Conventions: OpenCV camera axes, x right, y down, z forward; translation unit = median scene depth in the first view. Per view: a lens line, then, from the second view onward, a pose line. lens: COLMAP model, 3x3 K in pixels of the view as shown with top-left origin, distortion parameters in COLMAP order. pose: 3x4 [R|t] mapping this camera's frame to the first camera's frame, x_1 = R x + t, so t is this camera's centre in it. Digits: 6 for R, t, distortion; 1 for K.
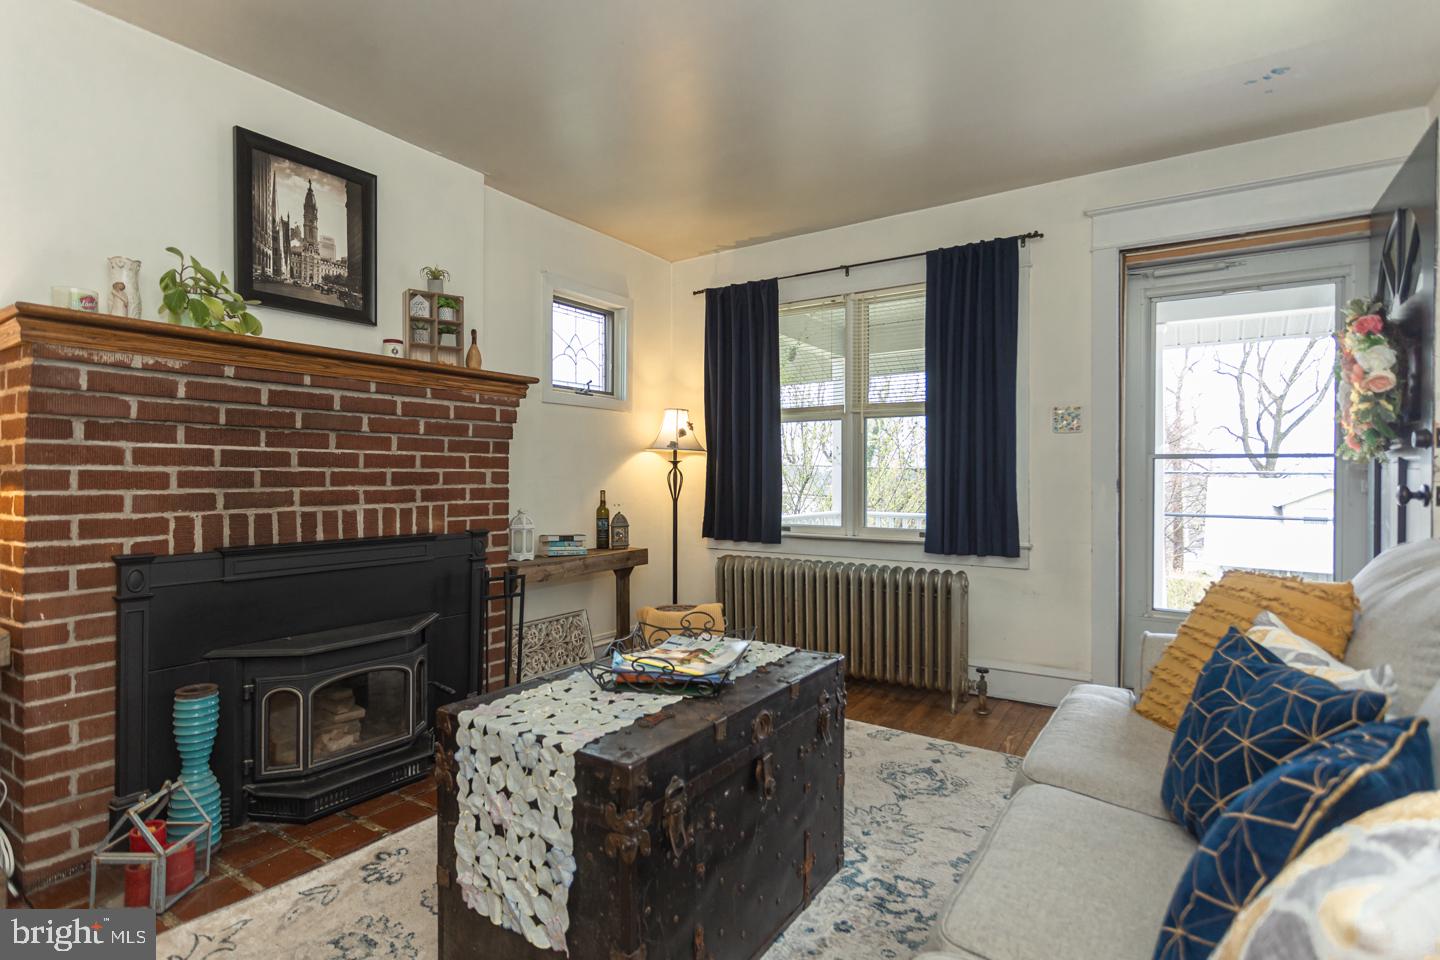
lens RADIAL K [[723.2, 0, 735.3], [0, 723.2, 467.3], [0, 0, 1]] dist [0.008368, 0.000384]
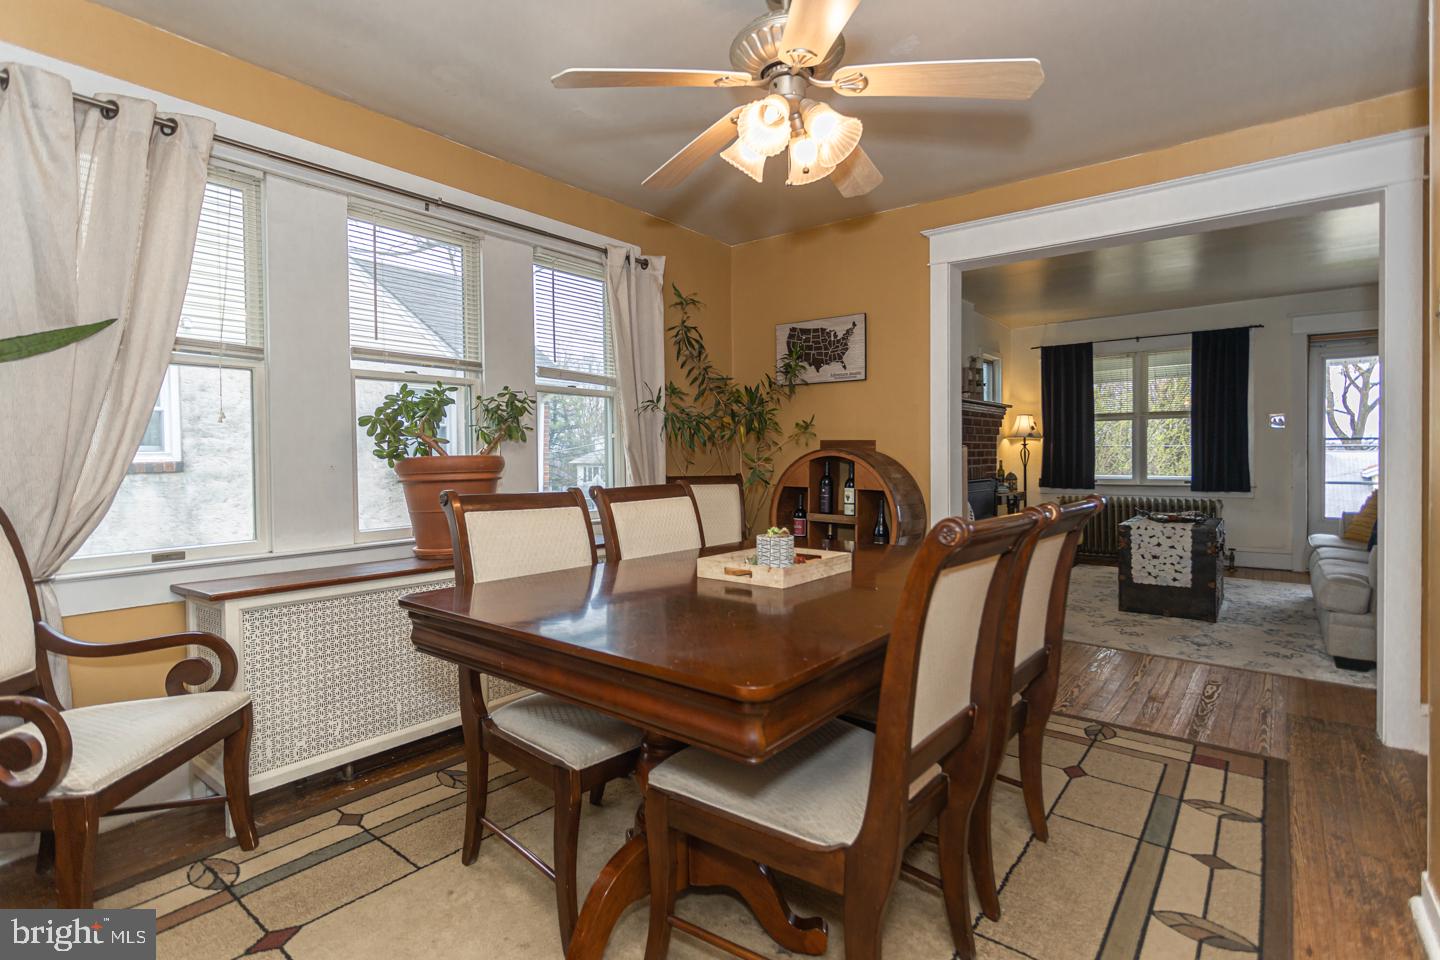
lens RADIAL K [[699.4, 0, 721.3], [0, 699.4, 460.9], [0, 0, 1]] dist [0.000301, -0.000674]
pose [[0.995056, -0.008722, -0.098932, -1.074863], [0.010857, 0.999719, 0.021065, -0.017356], [0.098721, -0.022035, 0.994871, -1.292513]]
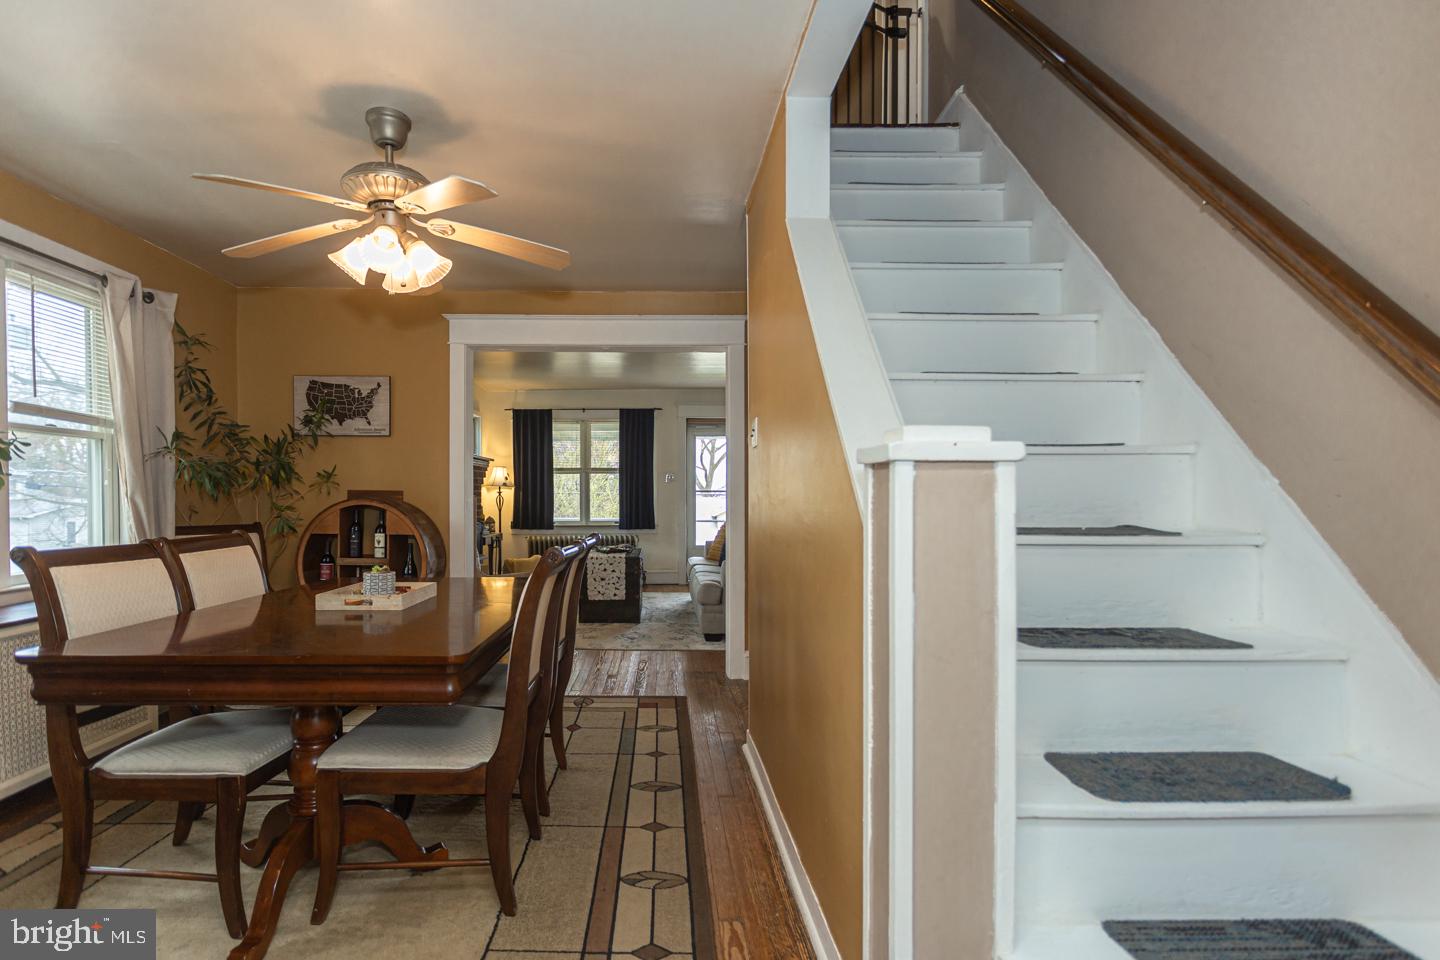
lens RADIAL K [[703.4, 0, 666.3], [0, 703.4, 490.2], [0, 0, 1]] dist [0.000587, 0.000252]
pose [[0.836777, 0.001311, 0.547542, -1.280437], [-0.003661, 0.999988, 0.003201, -0.034718], [-0.547531, -0.004683, 0.836772, -1.534201]]
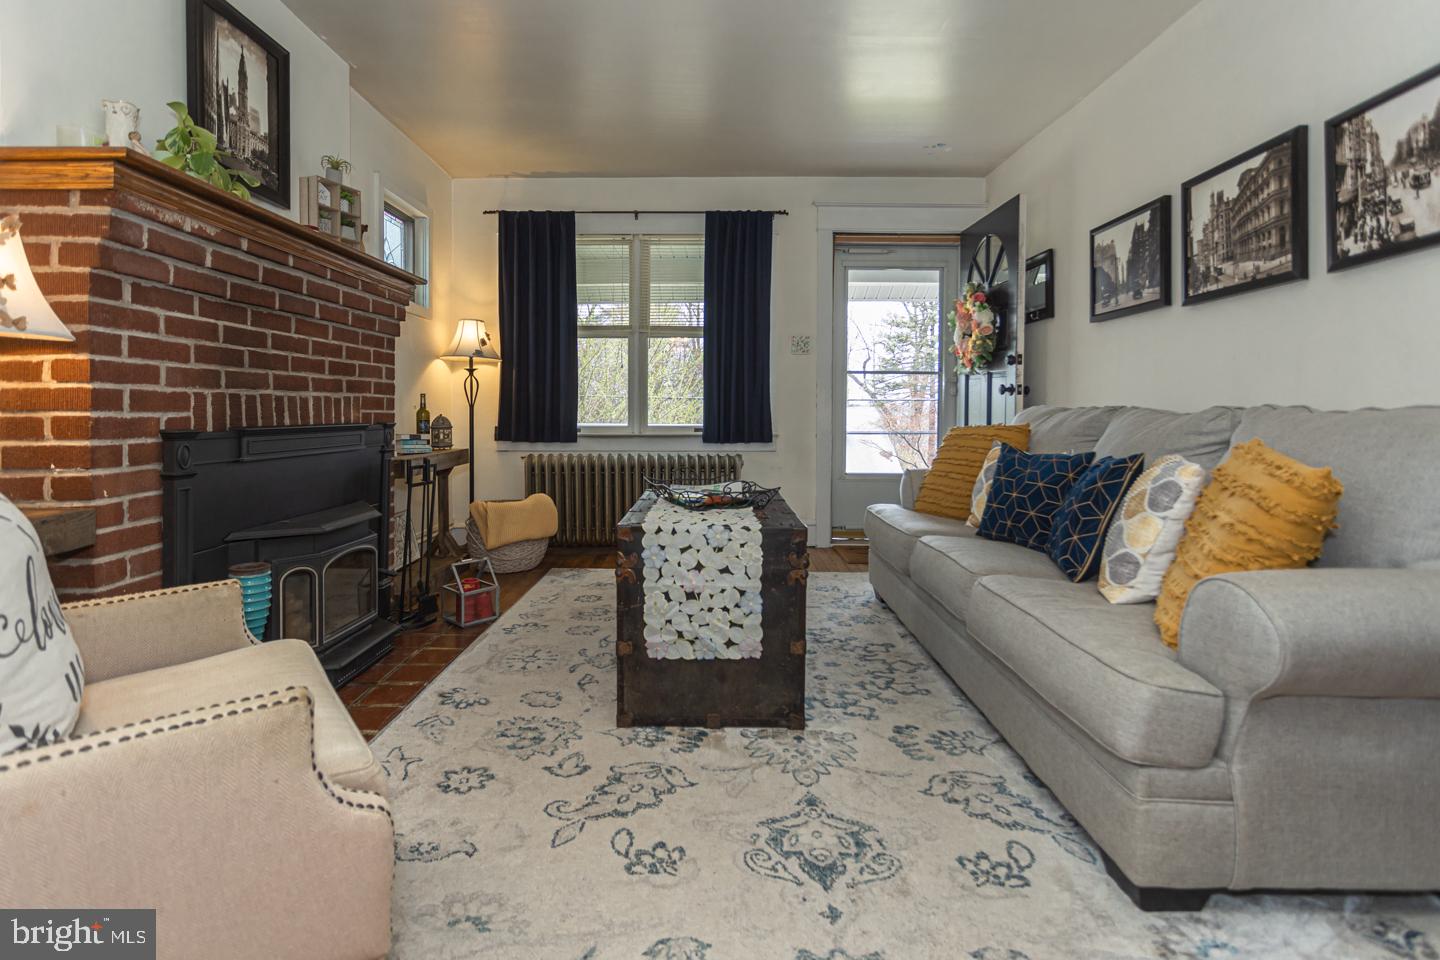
lens RADIAL K [[709.0, 0, 723.1], [0, 709.0, 411.9], [0, 0, 1]] dist [0.001548, 0.000735]
pose [[0.834703, -0.002635, 0.550694, -0.567856], [-0.006149, 0.999882, 0.014104, 0.060737], [-0.550666, -0.015159, 0.834588, -0.114483]]
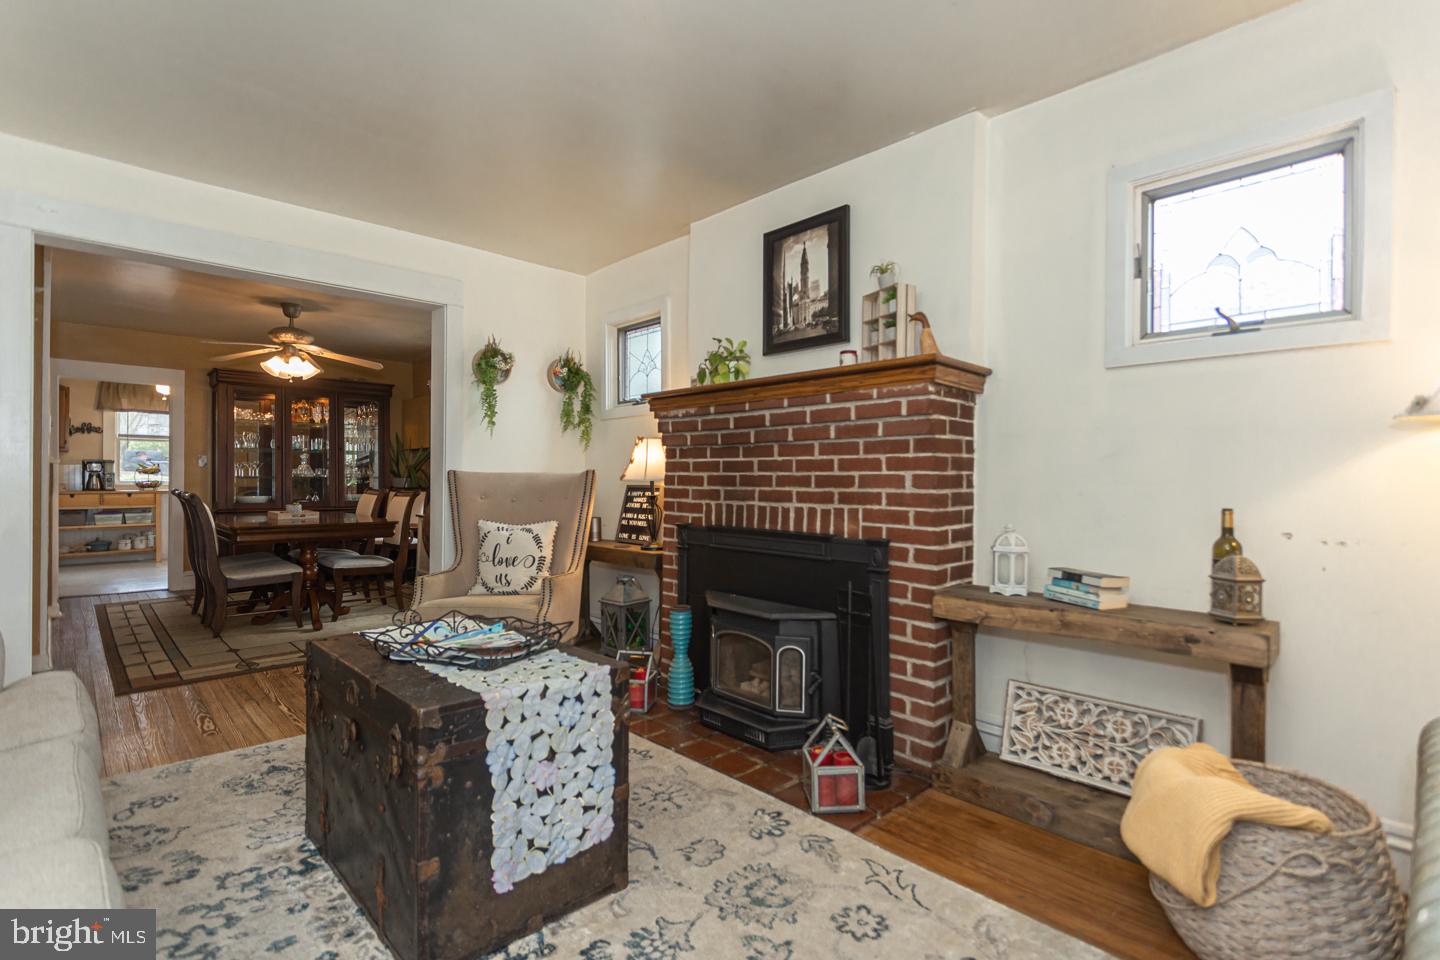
lens RADIAL K [[688.3, 0, 720.0], [0, 688.3, 480.0], [0, 0, 1]] dist [-0.001355, 0.000348]
pose [[-0.232448, -0.005432, -0.972594, 0.587949], [0.001073, 0.999982, -0.005841, 0.020092], [0.972608, -0.002401, -0.232438, 1.121203]]
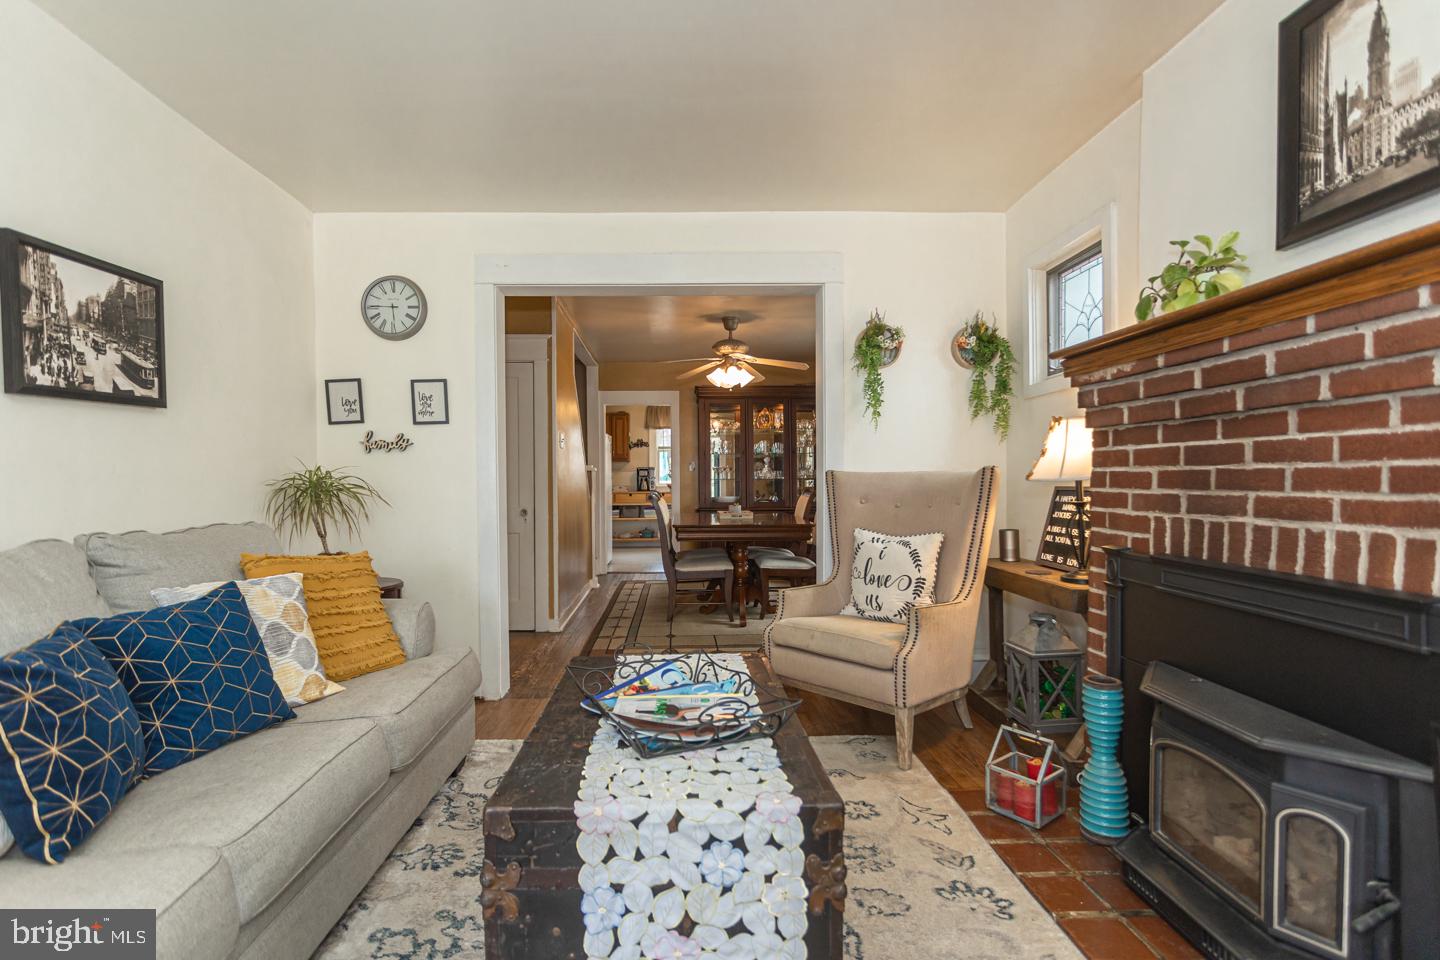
lens RADIAL K [[683.0, 0, 693.7], [0, 683.0, 492.7], [0, 0, 1]] dist [0.001800, 0.000491]
pose [[-0.831016, 0.011829, -0.556123, 0.223442], [0.007274, 0.999919, 0.010399, 0.016616], [0.556201, 0.004596, -0.831035, 1.150086]]
